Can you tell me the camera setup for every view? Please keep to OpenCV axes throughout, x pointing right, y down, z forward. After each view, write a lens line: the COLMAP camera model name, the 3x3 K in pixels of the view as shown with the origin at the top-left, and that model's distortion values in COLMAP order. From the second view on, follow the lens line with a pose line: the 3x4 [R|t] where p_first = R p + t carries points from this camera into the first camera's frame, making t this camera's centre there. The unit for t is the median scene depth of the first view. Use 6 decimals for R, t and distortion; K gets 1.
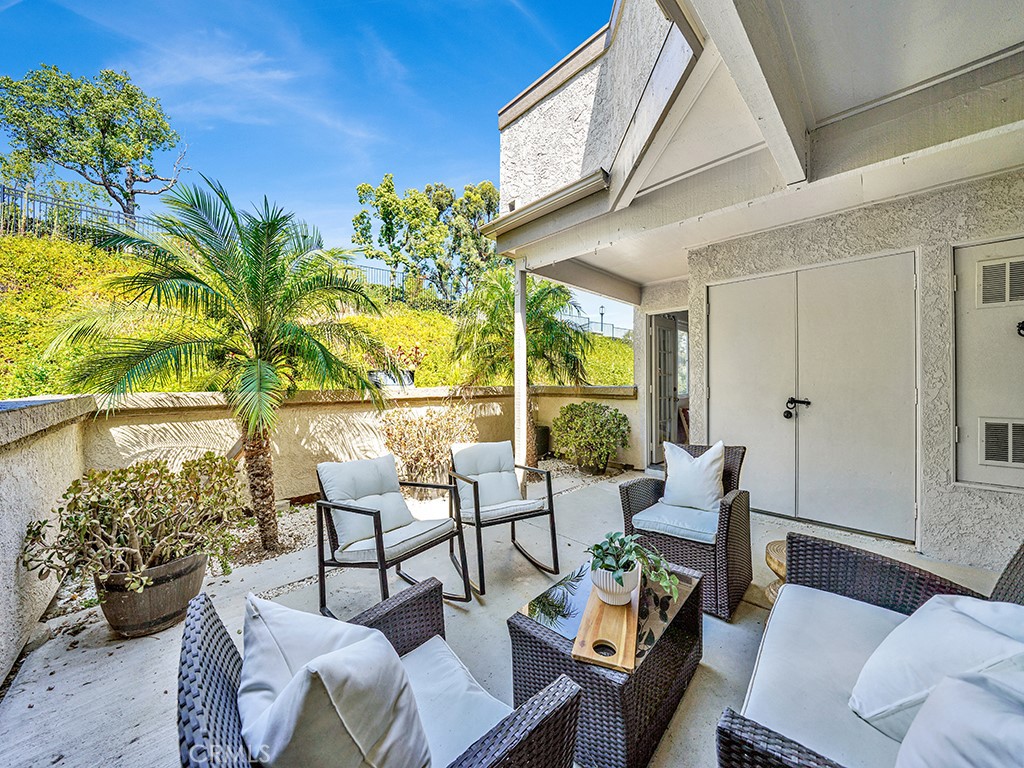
lens RADIAL K [[358.5, 0, 508.5], [0, 358.5, 384.0], [0, 0, 1]] dist [-0.028173, 0.003054]
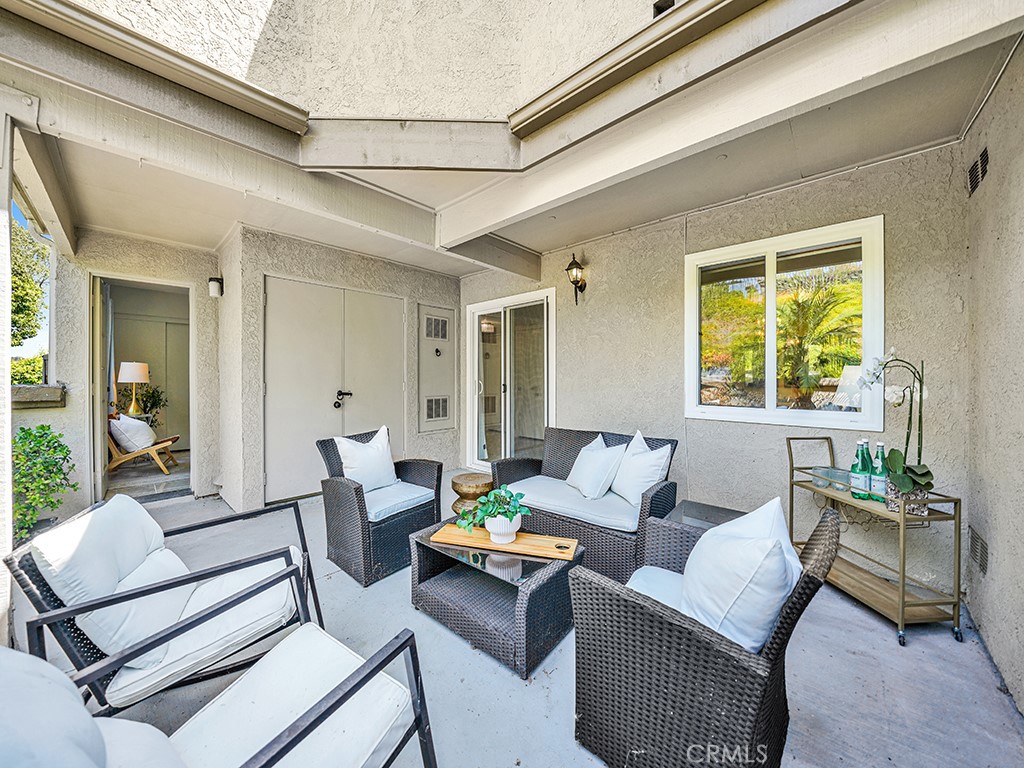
lens RADIAL K [[358.5, 0, 507.7], [0, 358.5, 381.8], [0, 0, 1]] dist [-0.028173, 0.003054]
pose [[-0.053783, -0.002371, 0.998550, -0.483767], [0.010037, 0.999945, 0.002914, 0.010754], [-0.998502, 0.010179, -0.053757, 0.503740]]
